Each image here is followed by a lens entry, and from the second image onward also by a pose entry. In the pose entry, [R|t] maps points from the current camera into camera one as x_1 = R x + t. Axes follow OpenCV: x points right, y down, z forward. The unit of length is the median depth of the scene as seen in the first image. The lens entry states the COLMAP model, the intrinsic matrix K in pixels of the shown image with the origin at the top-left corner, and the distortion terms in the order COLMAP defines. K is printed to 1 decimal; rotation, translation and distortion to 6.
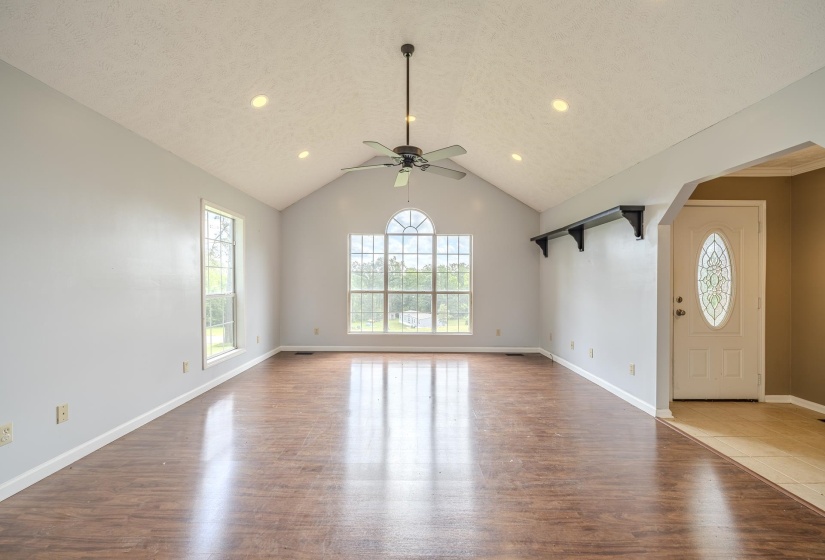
lens RADIAL K [[330.2, 0, 412.1], [0, 330.2, 282.2], [0, 0, 1]] dist [-0.001291, -0.000165]
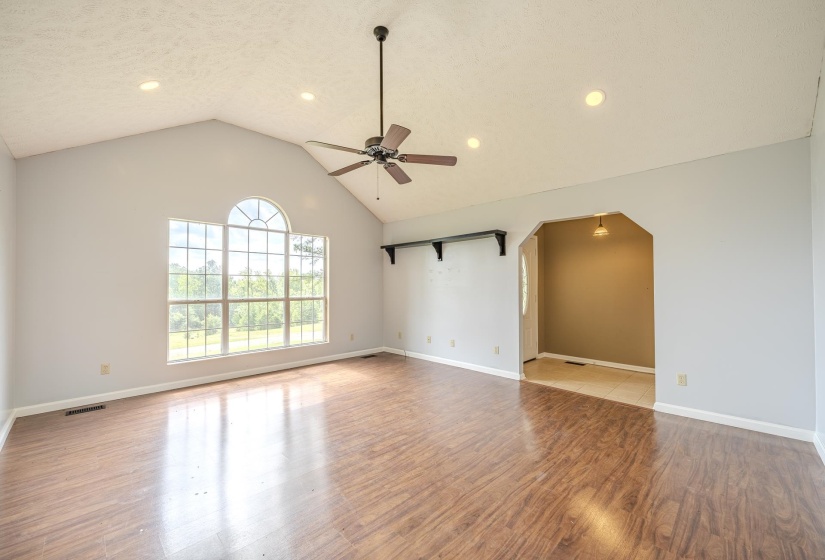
lens RADIAL K [[330.2, 0, 412.1], [0, 330.2, 282.2], [0, 0, 1]] dist [-0.001291, -0.000165]
pose [[0.708864, 0.002615, 0.705340, -0.314418], [0.006213, 0.999931, -0.009951, -0.003240], [-0.705317, 0.011436, 0.708799, 0.158904]]
